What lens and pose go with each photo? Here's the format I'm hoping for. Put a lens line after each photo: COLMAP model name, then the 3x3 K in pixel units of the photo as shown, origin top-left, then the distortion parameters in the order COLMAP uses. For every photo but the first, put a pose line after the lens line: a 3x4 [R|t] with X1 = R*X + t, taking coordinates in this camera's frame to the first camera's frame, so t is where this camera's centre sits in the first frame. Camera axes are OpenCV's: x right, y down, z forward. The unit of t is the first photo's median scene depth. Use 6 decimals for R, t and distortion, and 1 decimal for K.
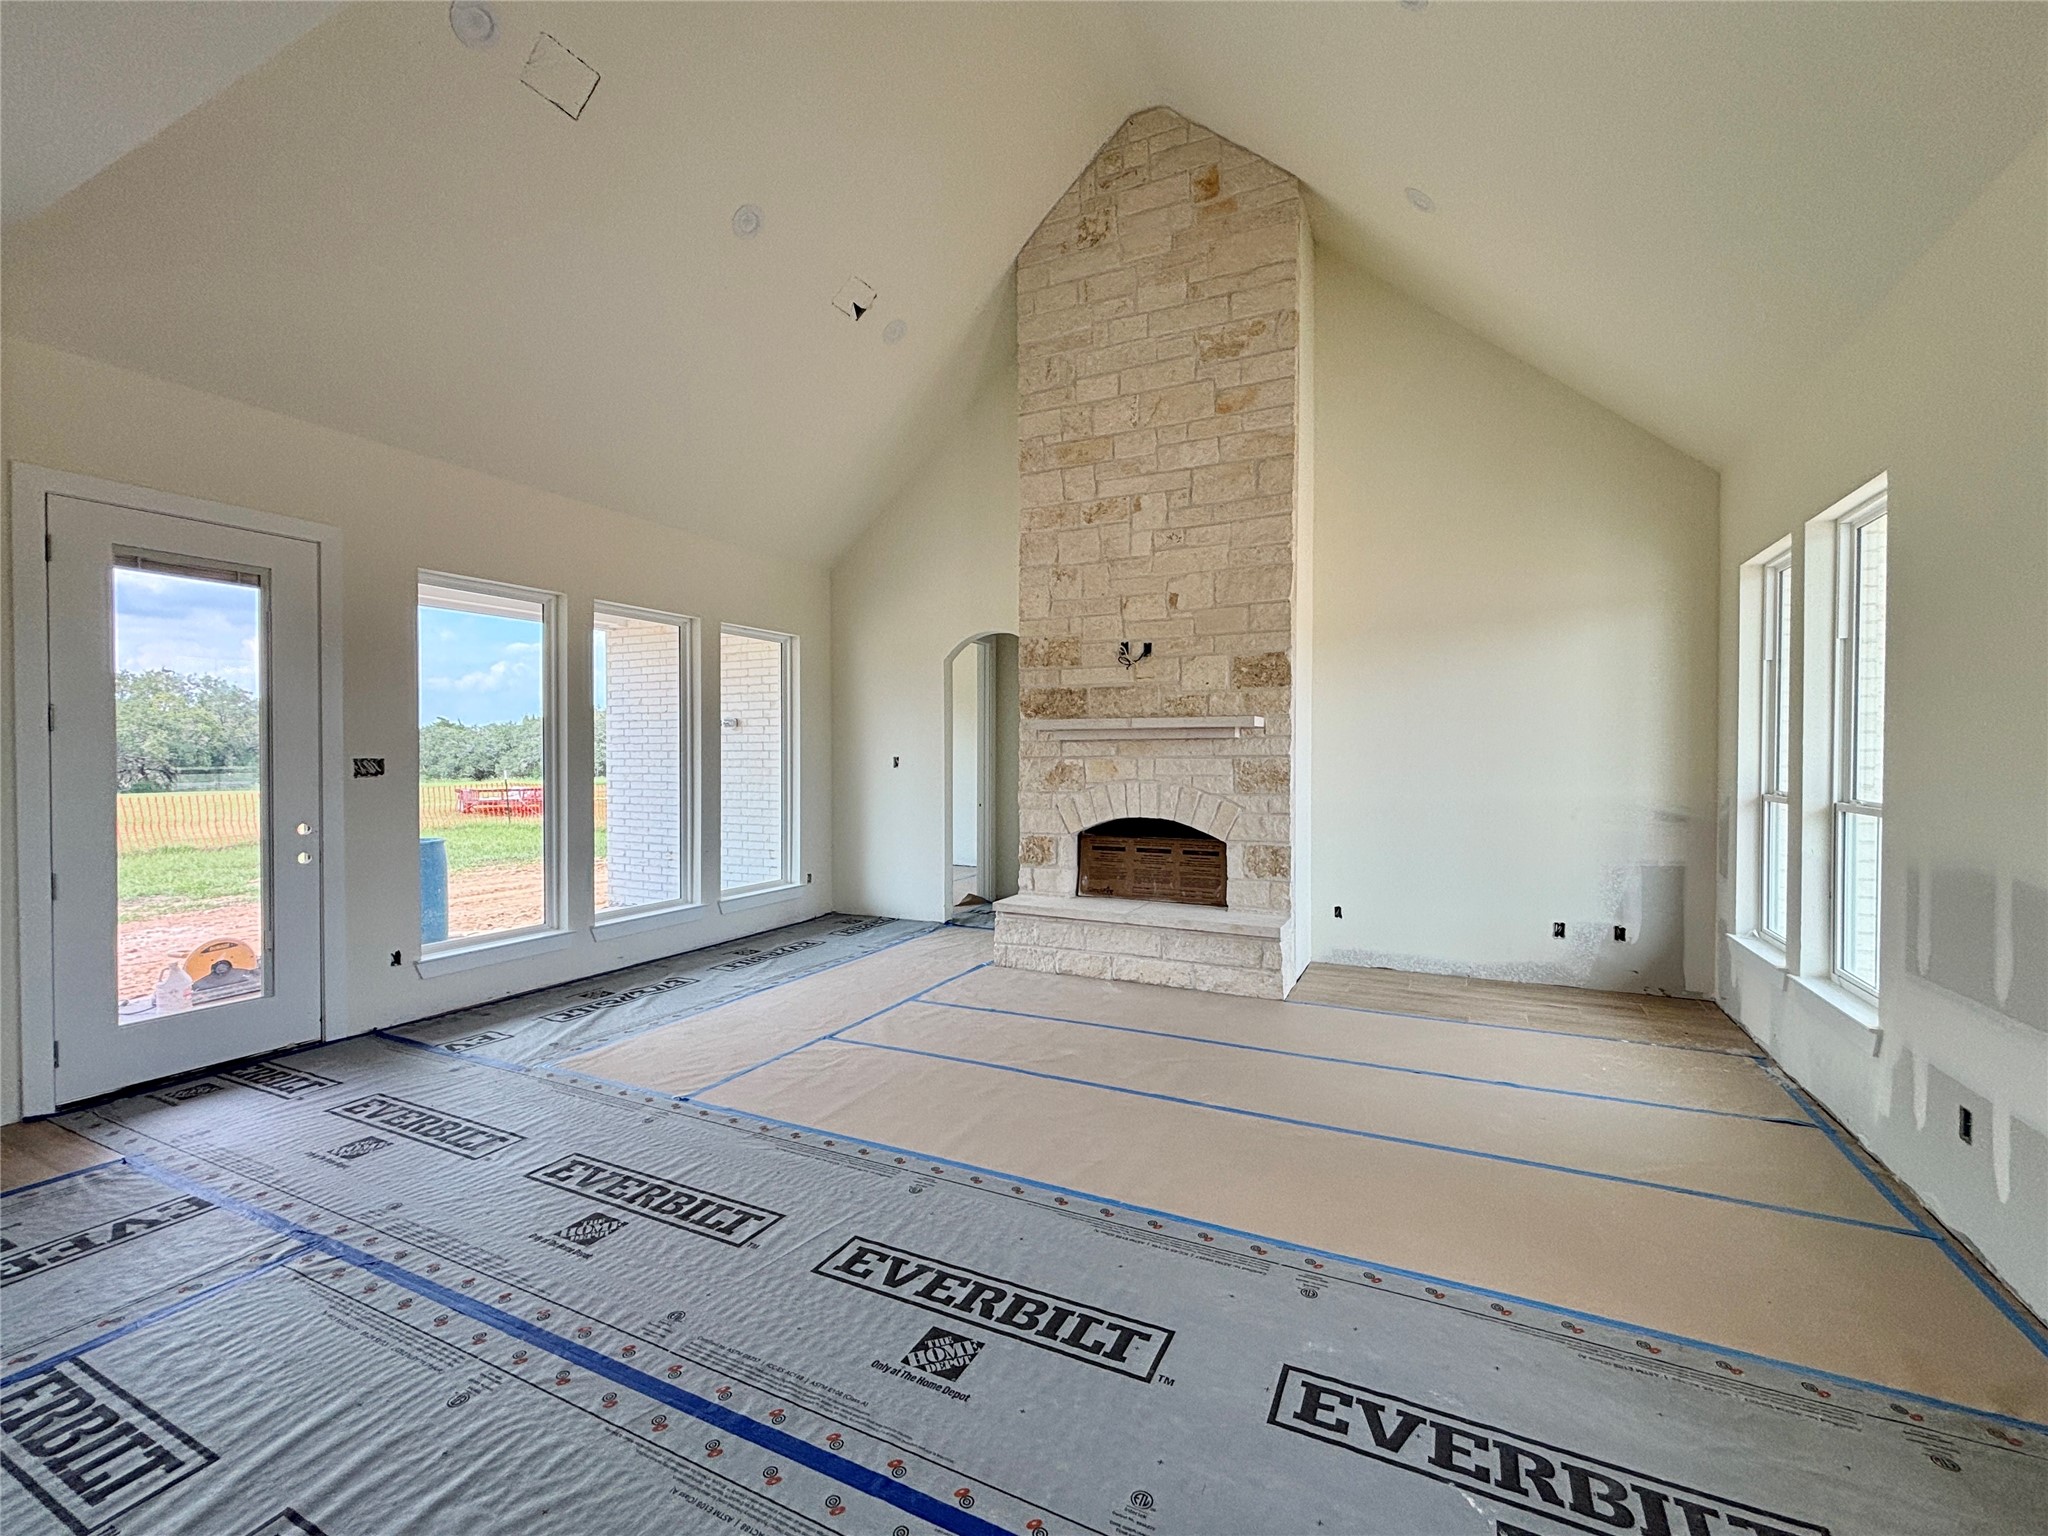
lens RADIAL K [[880.7, 0, 1022.8], [0, 880.7, 762.2], [0, 0, 1]] dist [0.003930, 0.000792]
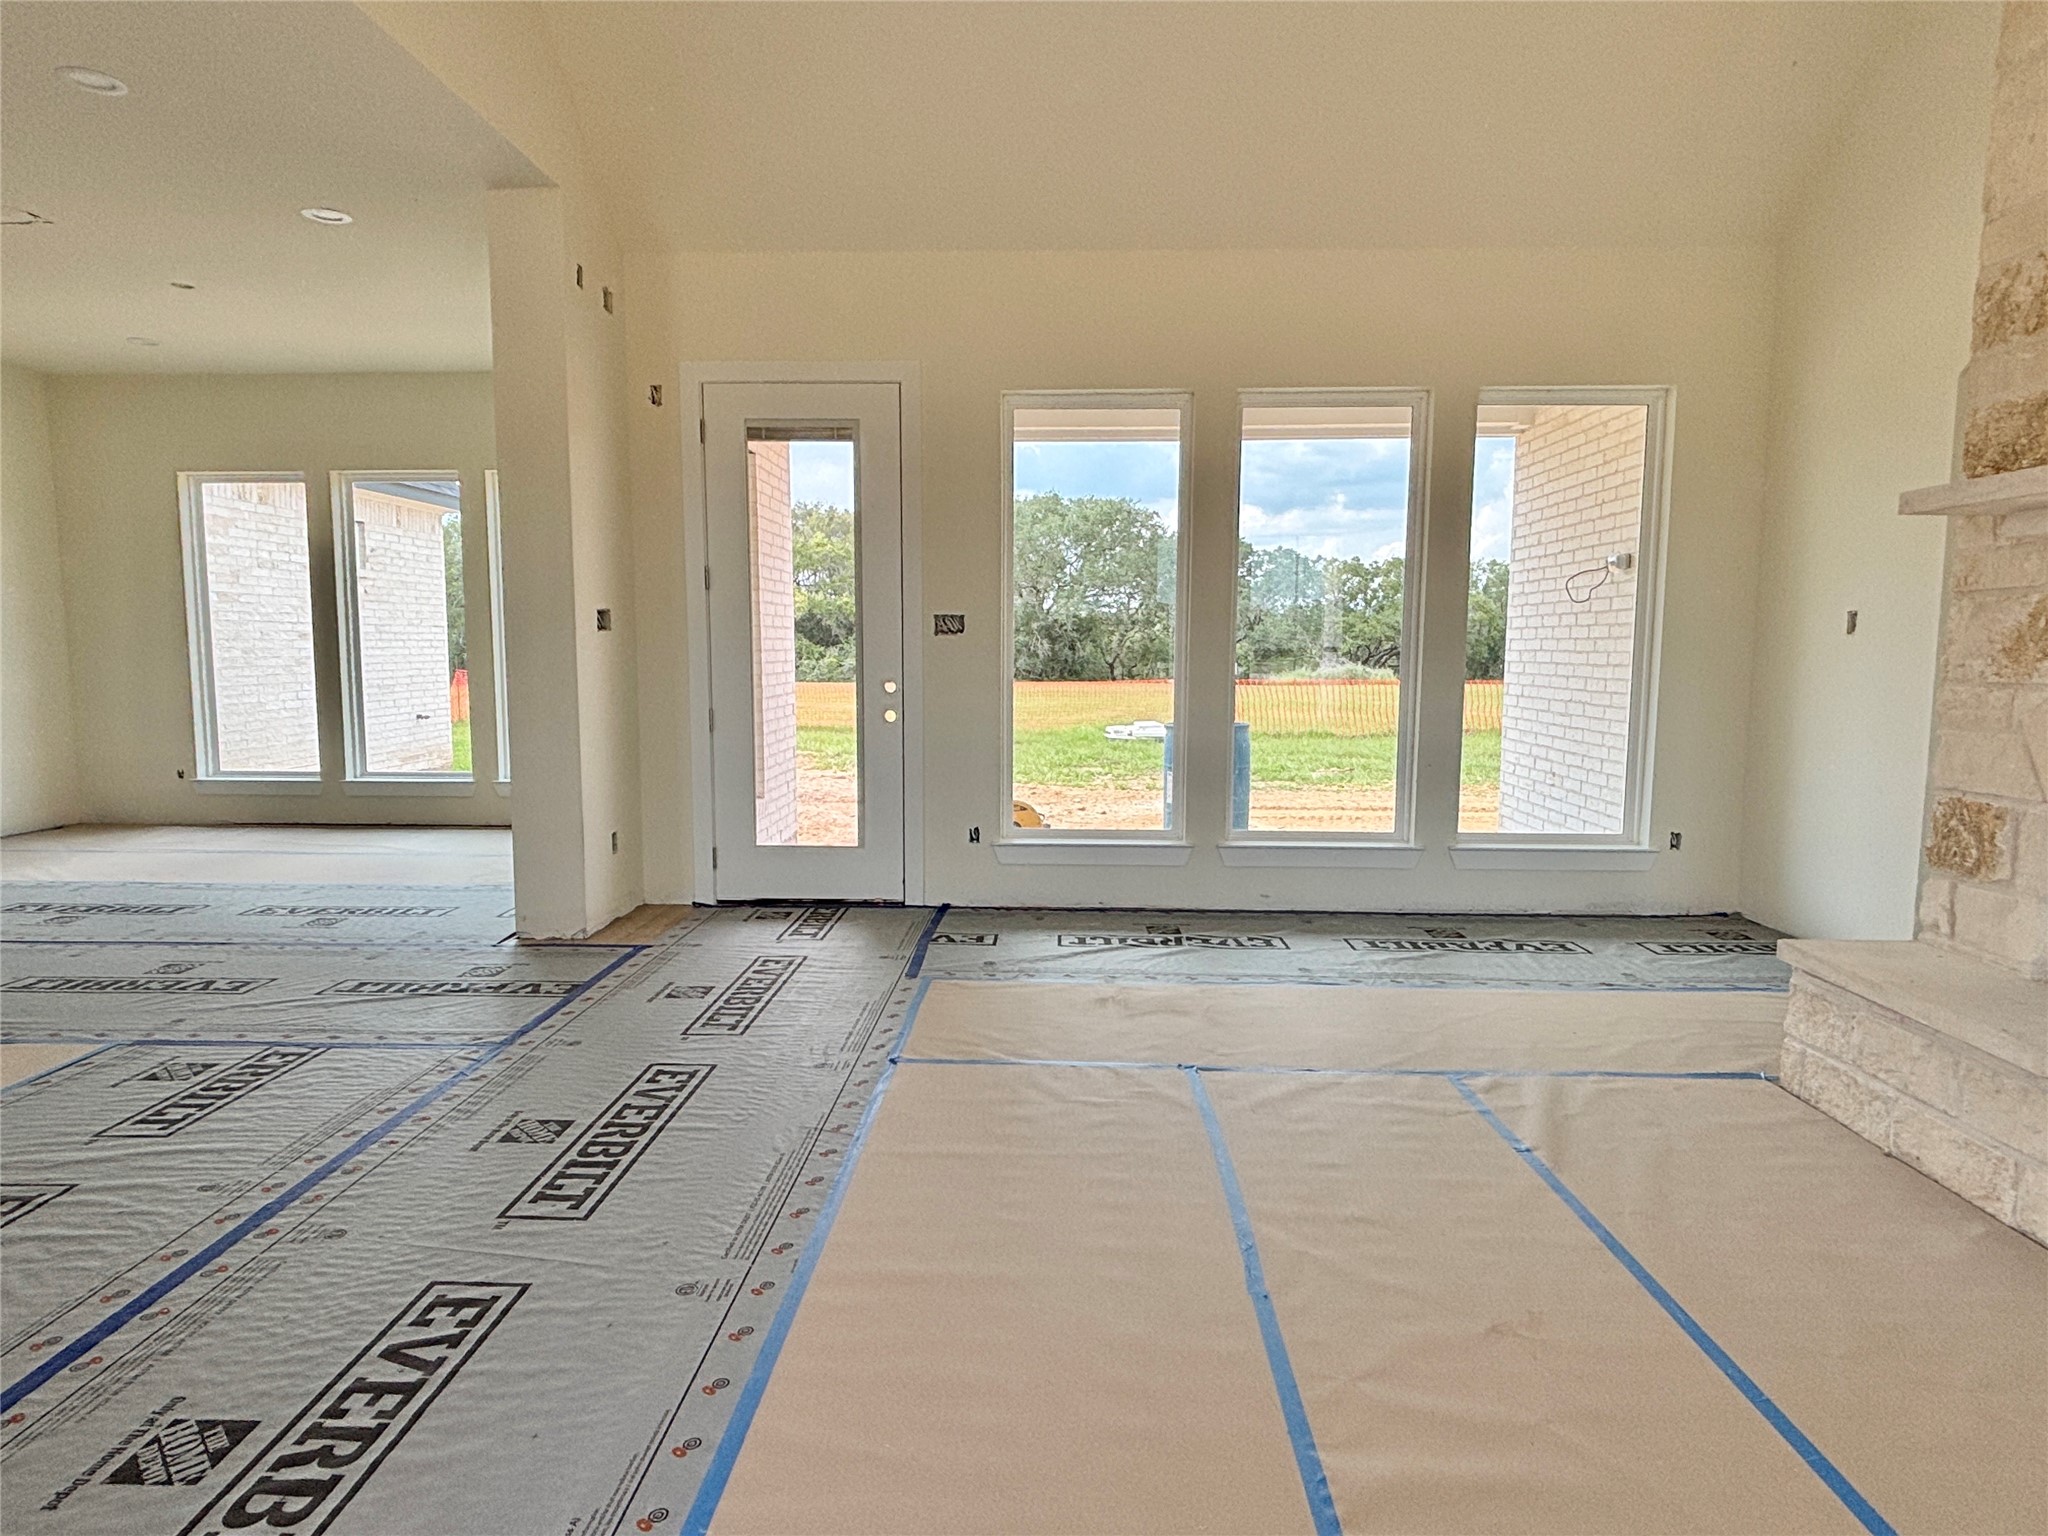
lens RADIAL K [[1189.7, 0, 1025.5], [0, 1189.7, 774.2], [0, 0, 1]] dist [0.015890, -0.005171]
pose [[0.408631, 0.101643, -0.907022, 0.610968], [-0.009004, 0.994180, 0.107353, 0.039588], [0.912655, -0.035701, 0.407168, 0.800052]]
